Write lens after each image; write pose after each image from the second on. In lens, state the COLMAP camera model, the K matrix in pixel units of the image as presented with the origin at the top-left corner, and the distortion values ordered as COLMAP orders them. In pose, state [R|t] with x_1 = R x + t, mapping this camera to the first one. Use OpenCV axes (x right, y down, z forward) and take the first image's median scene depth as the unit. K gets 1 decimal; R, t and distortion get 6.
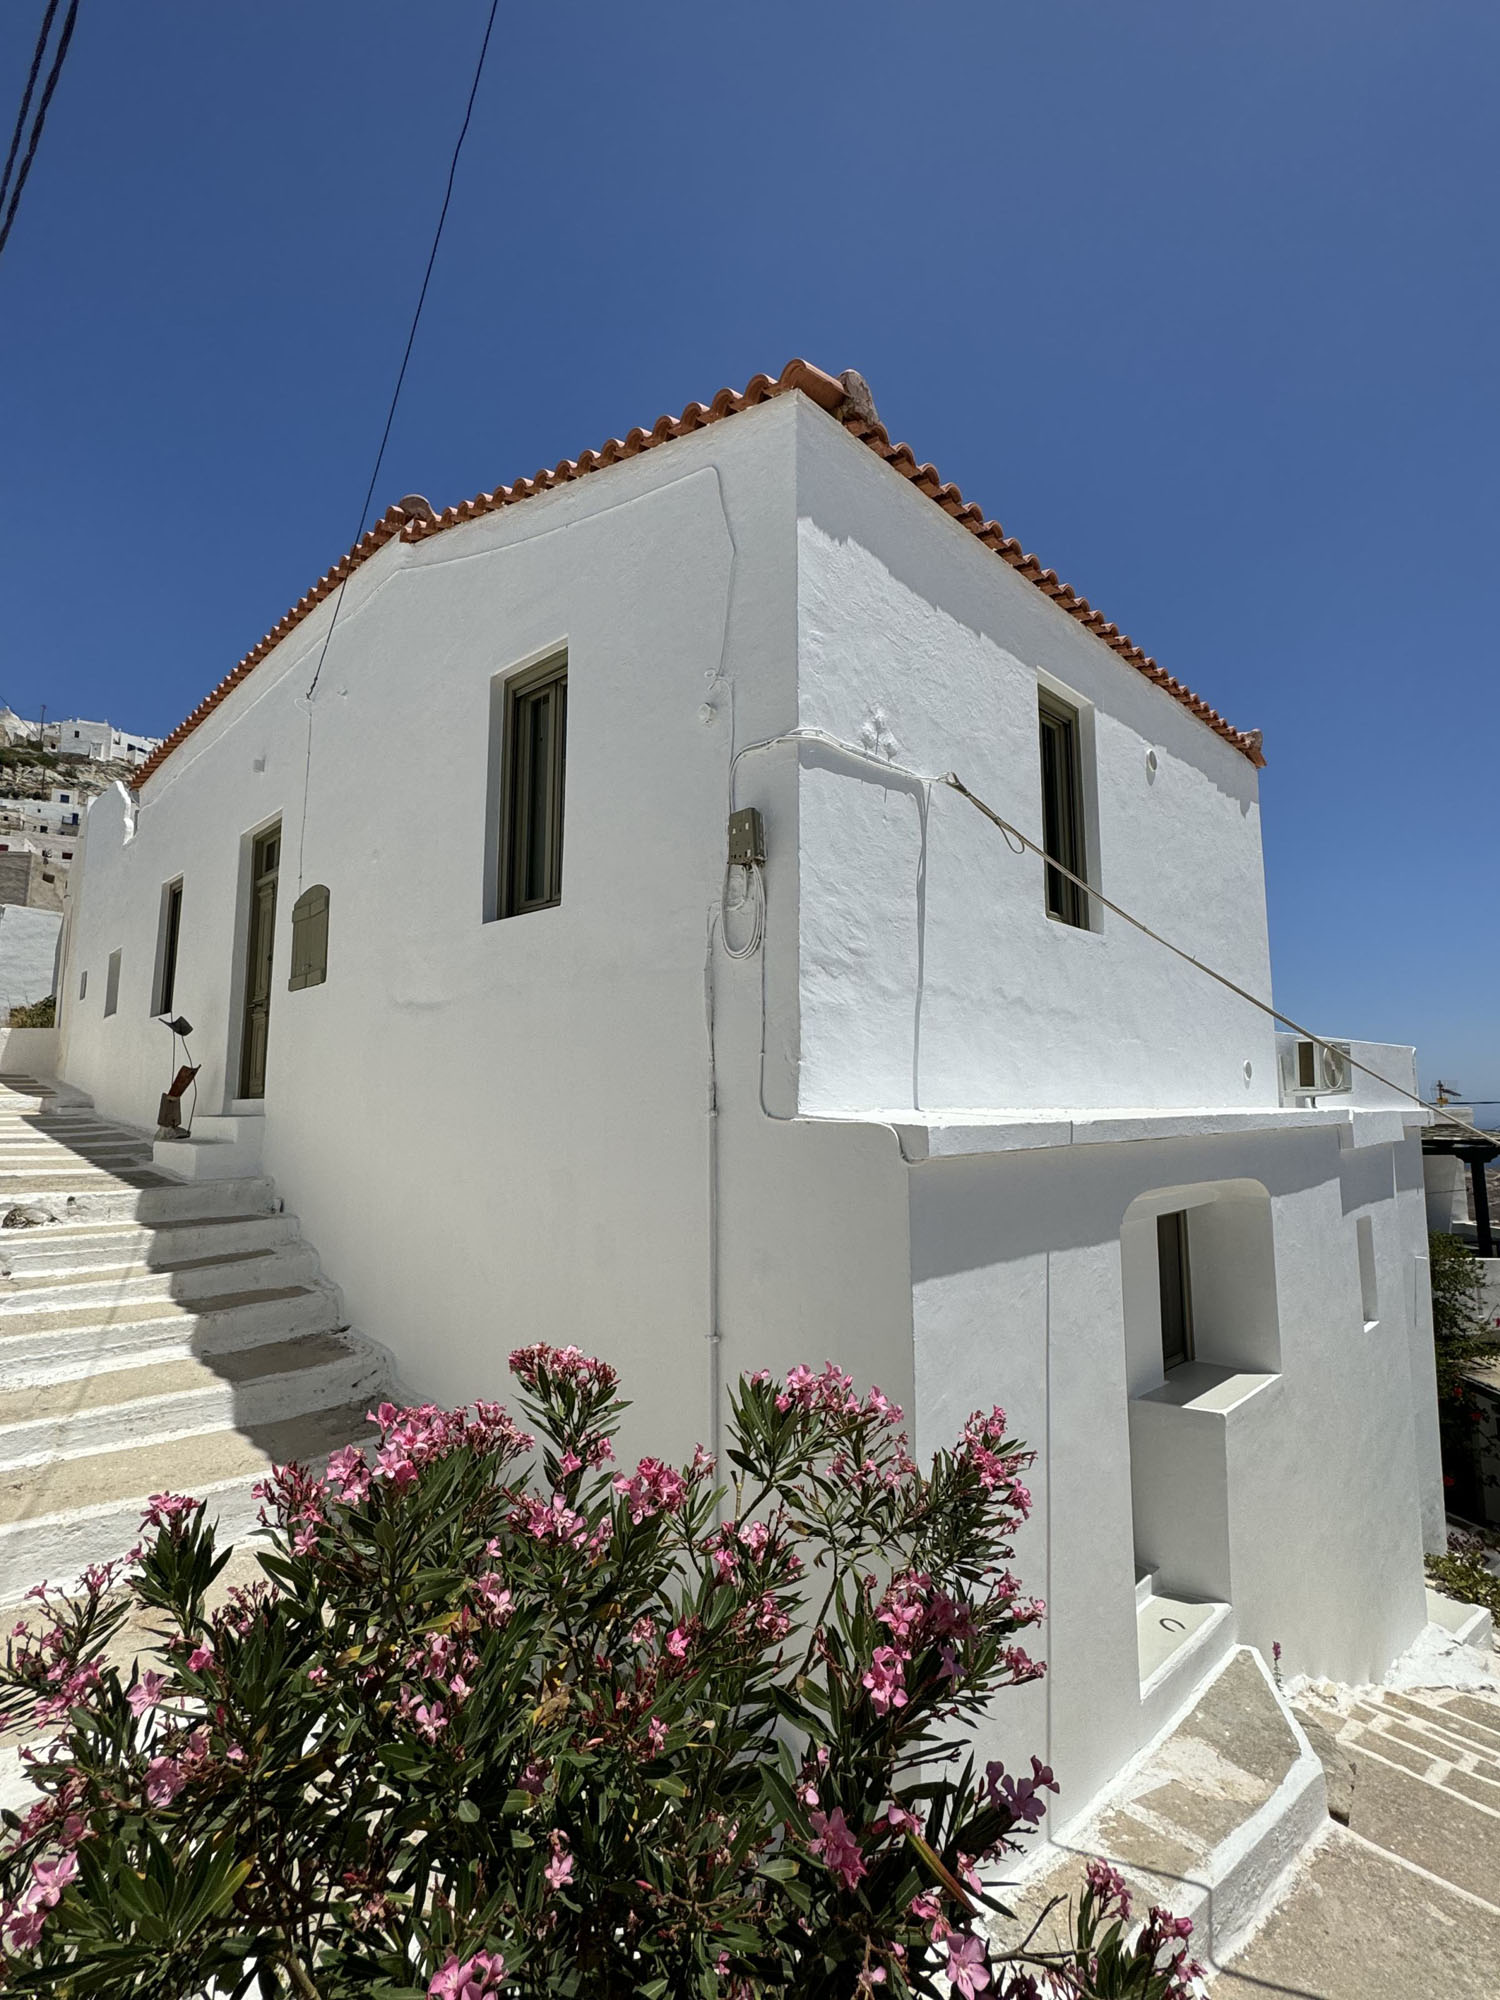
lens RADIAL K [[918.7, 0, 739.6], [0, 918.7, 992.5], [0, 0, 1]] dist [-0.002359, 0.000237]
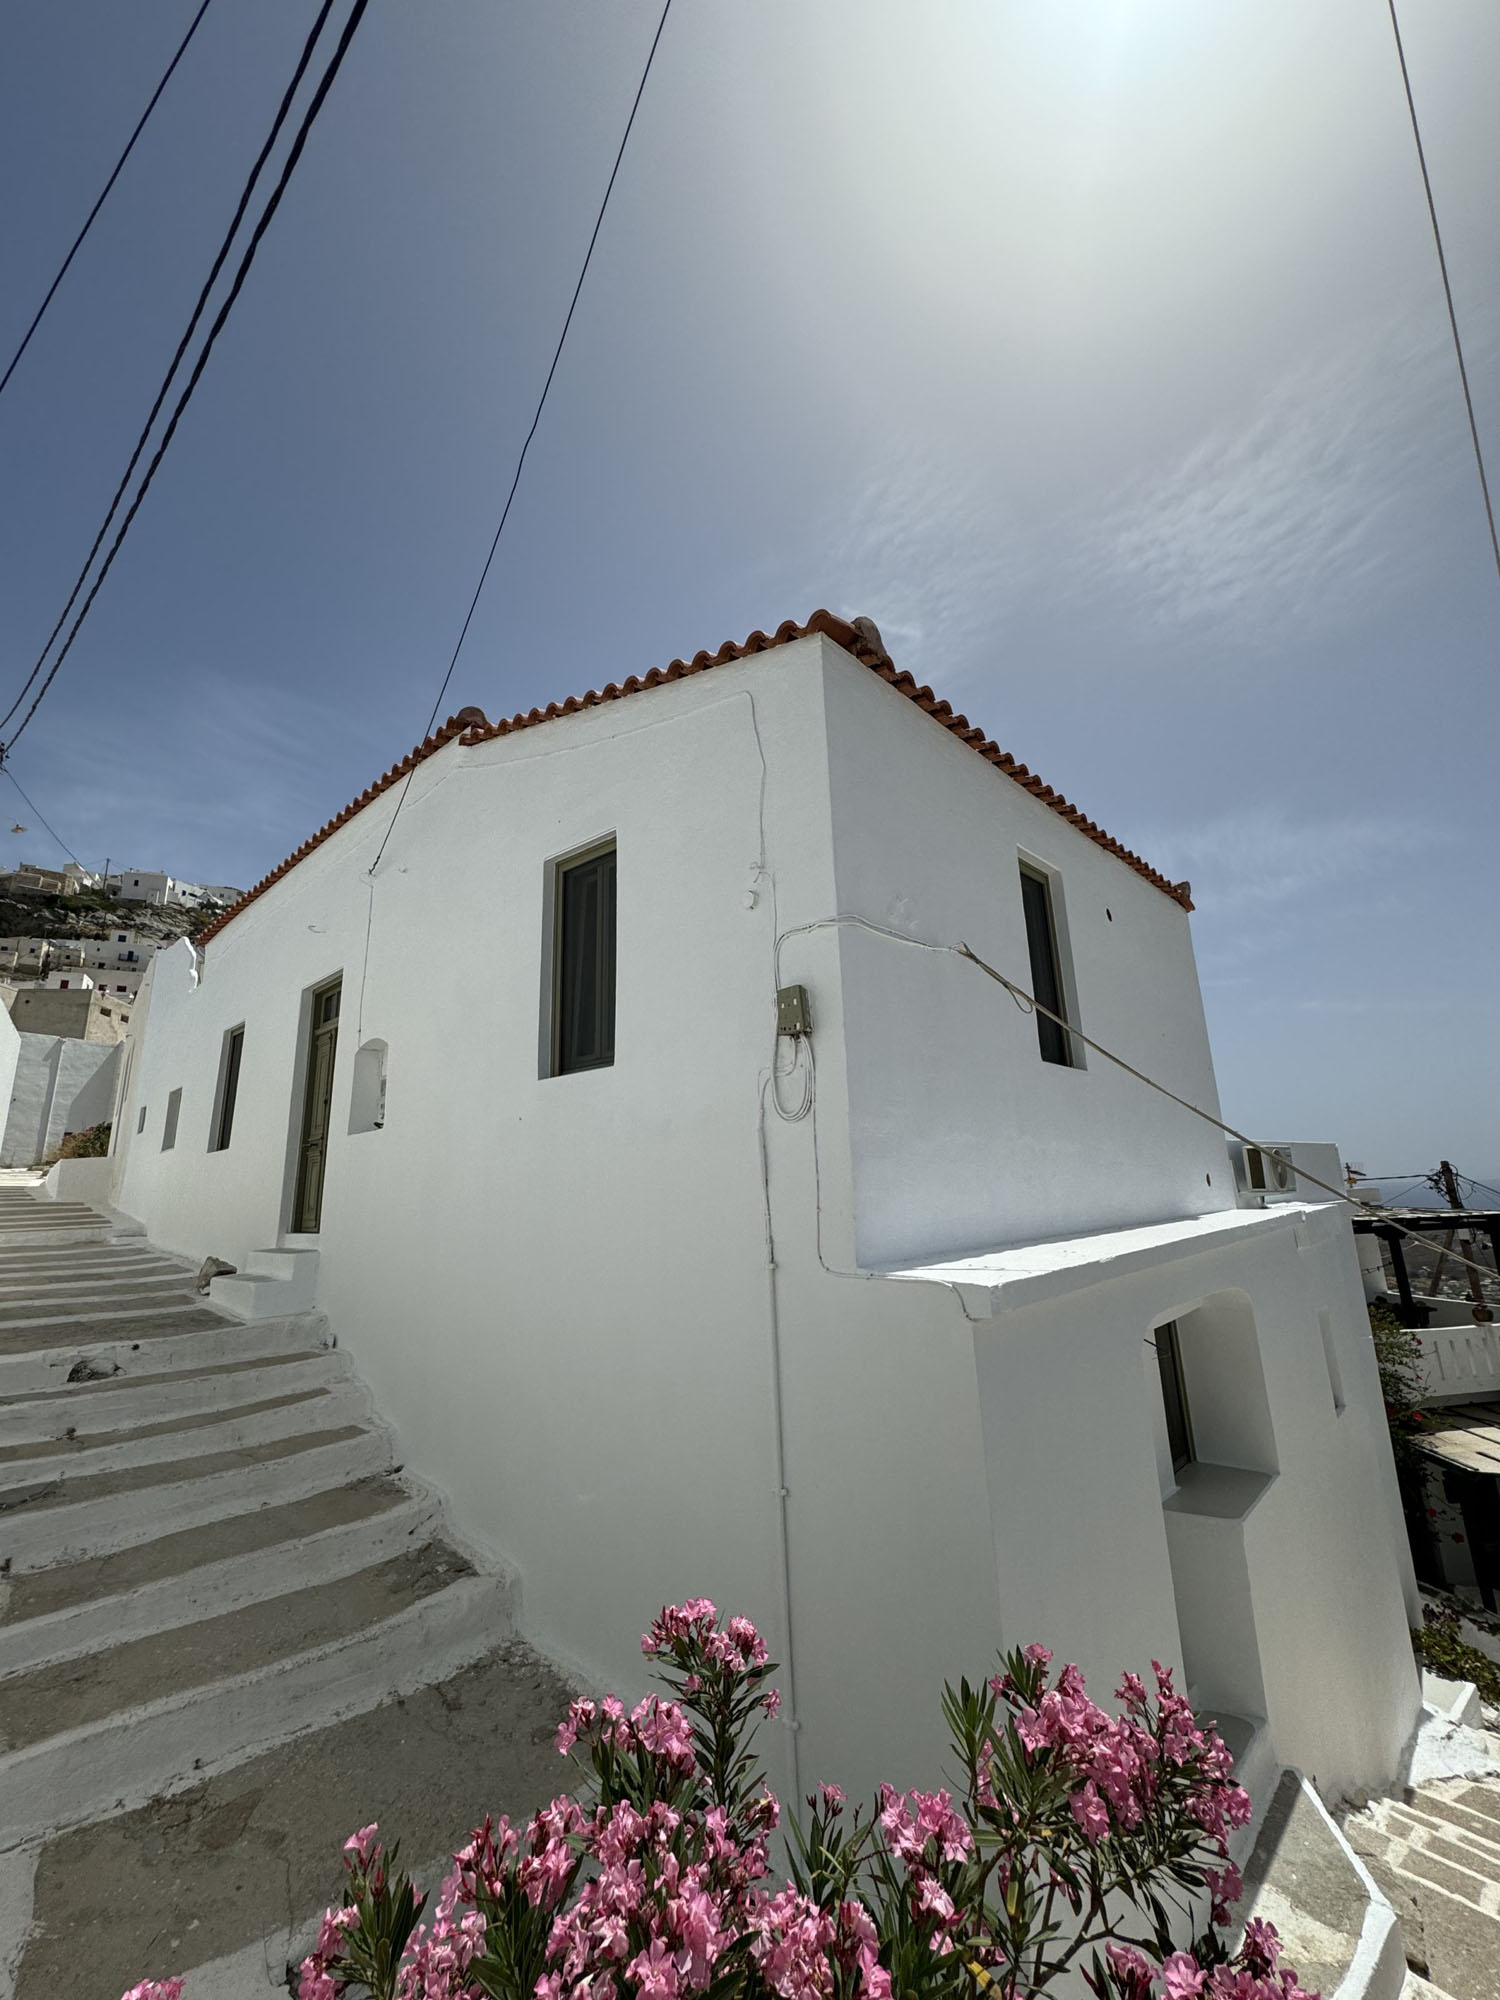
lens RADIAL K [[806.5, 0, 757.3], [0, 806.5, 1004.5], [0, 0, 1]] dist [-0.001786, 0.000550]
pose [[0.999088, -0.025614, 0.034158, -0.043333], [0.029526, 0.992402, -0.119445, -0.037597], [-0.030839, 0.120345, 0.992253, 0.017327]]
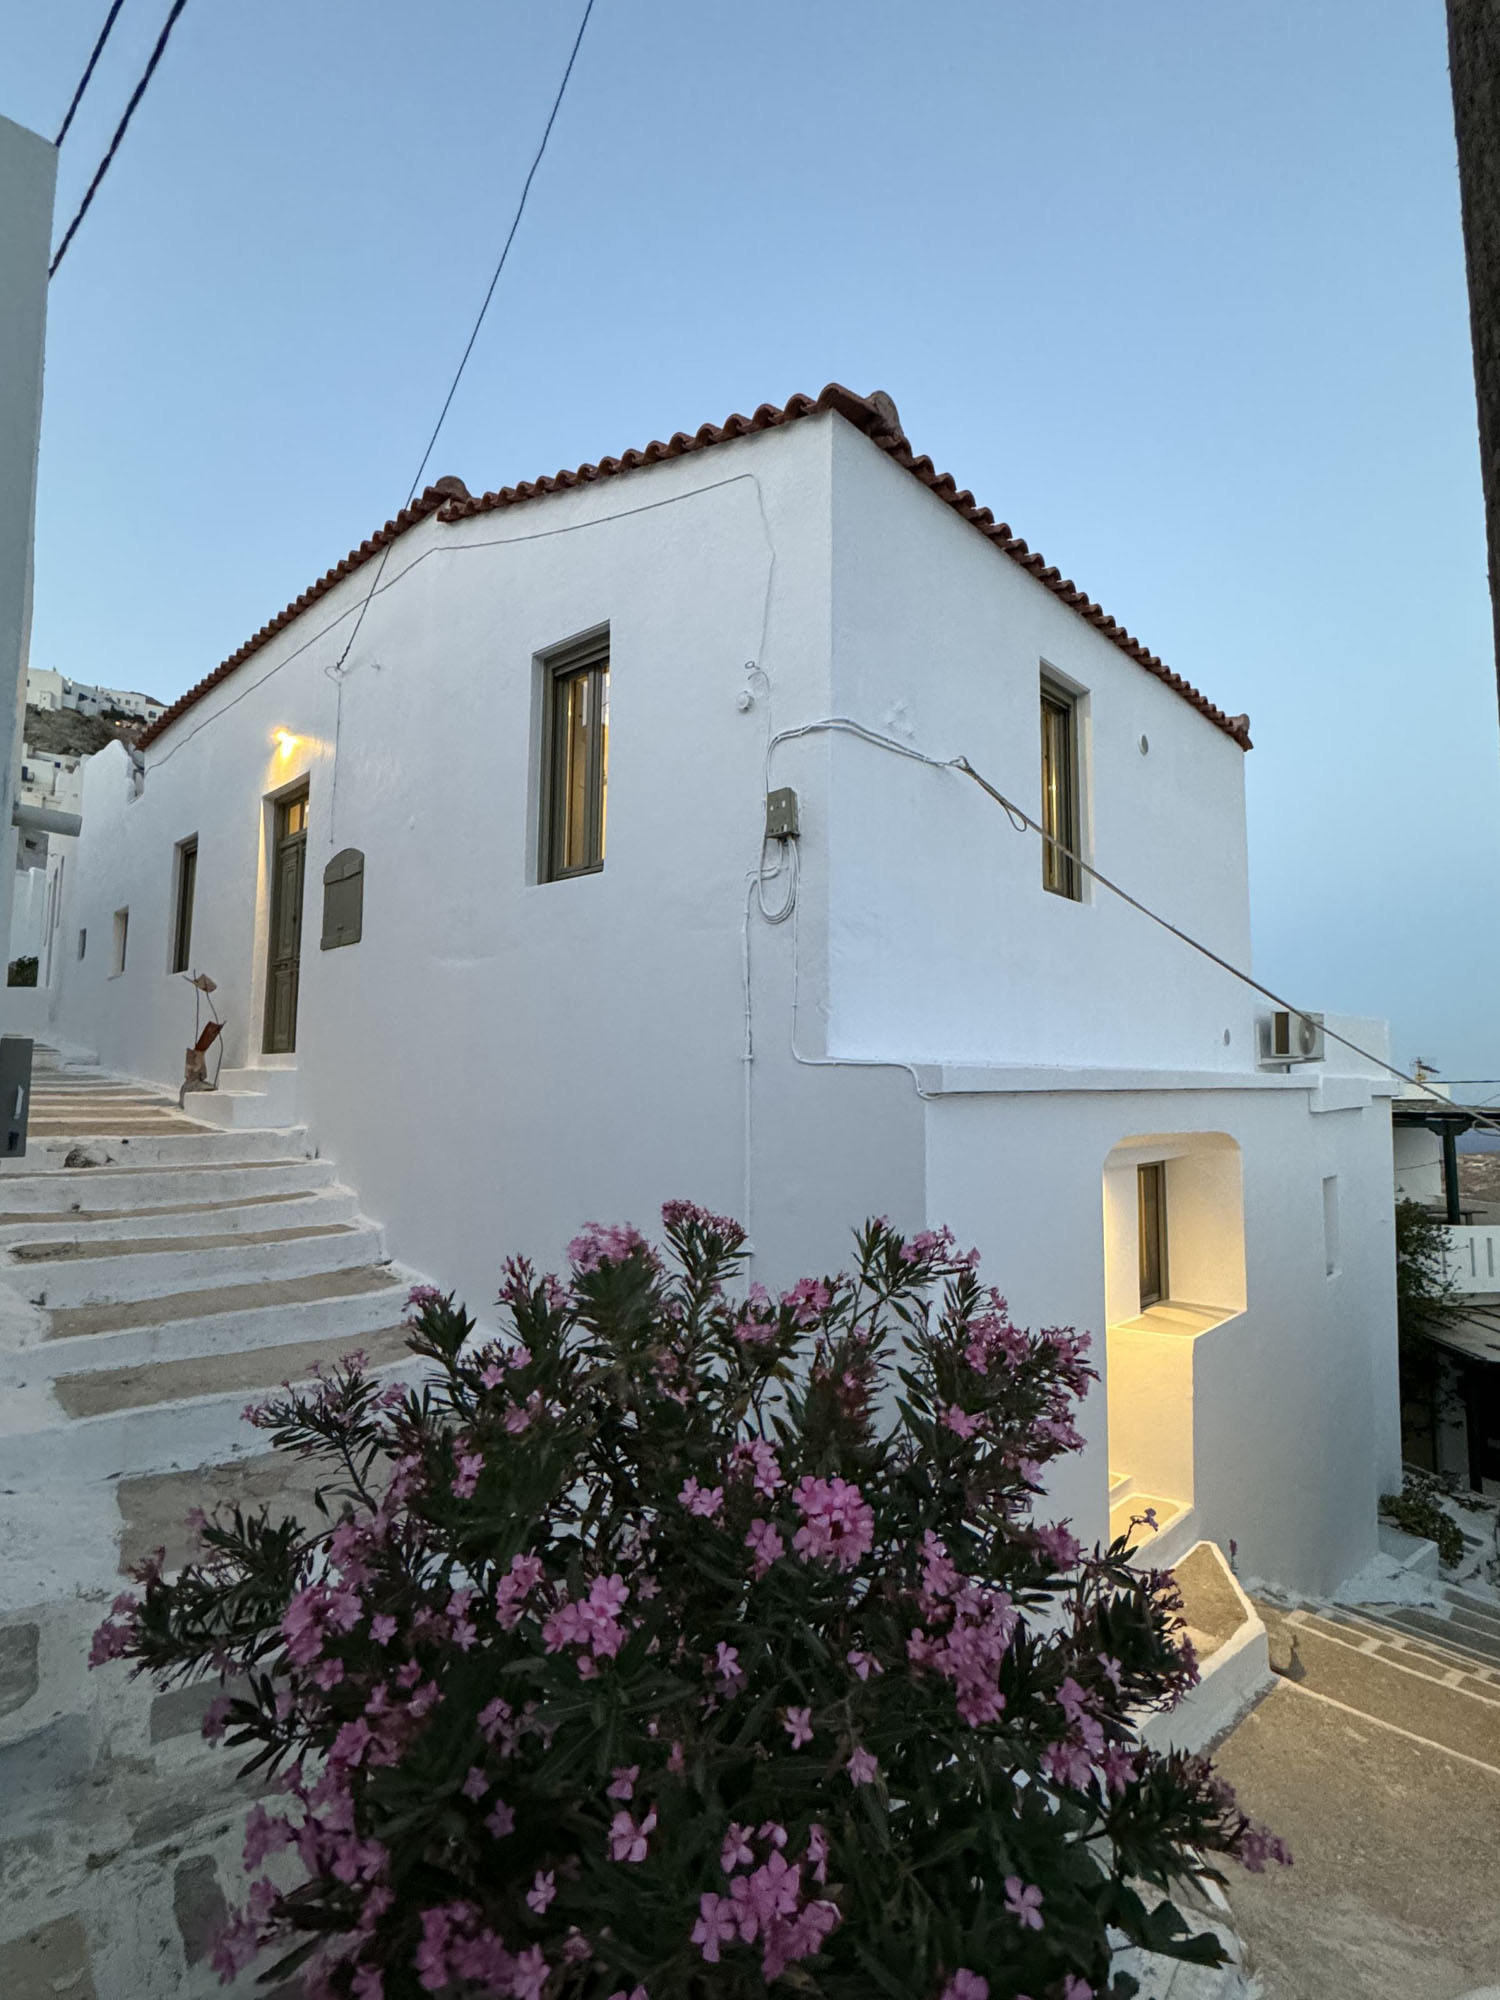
lens RADIAL K [[918.7, 0, 753.3], [0, 918.7, 984.9], [0, 0, 1]] dist [-0.002359, 0.000237]
pose [[0.999675, 0.013426, 0.021682, -0.030776], [-0.013963, 0.999594, 0.024820, 0.008457], [-0.021340, -0.025115, 0.999457, -0.081214]]
